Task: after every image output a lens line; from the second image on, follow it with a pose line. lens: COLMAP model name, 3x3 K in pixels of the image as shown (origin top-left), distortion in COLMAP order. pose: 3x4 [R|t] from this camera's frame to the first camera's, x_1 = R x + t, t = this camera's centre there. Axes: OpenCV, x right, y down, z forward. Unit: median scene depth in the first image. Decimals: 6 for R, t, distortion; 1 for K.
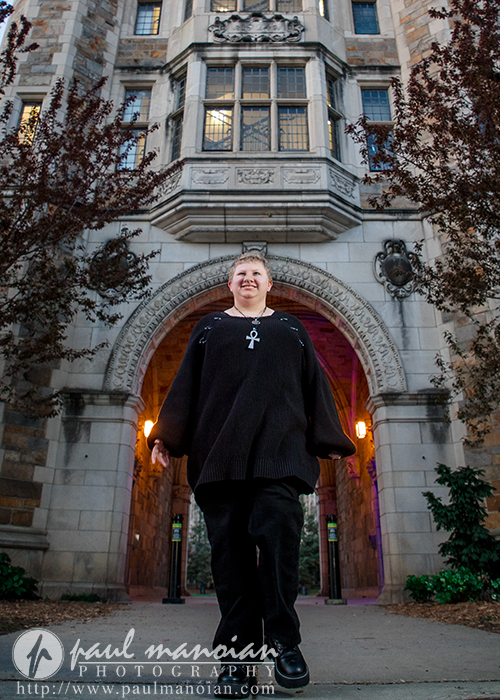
lens RADIAL K [[544.5, 0, 252.1], [0, 544.5, 349.9], [0, 0, 1]] dist [-0.007422, 0.058666]
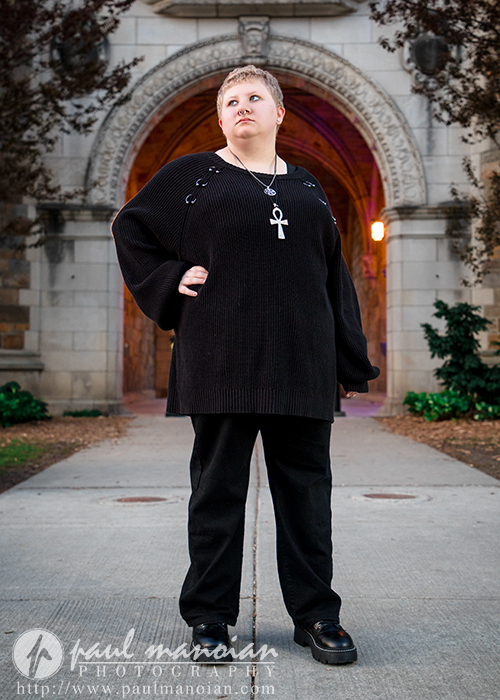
lens RADIAL K [[952.1, 0, 250.0], [0, 952.1, 350.0], [0, 0, 1]] dist [0.632693, -0.000623]
pose [[0.999962, -0.008156, 0.003106, -0.009834], [0.006191, 0.913749, 0.406232, -0.361545], [-0.006151, -0.406198, 0.913764, -0.564892]]
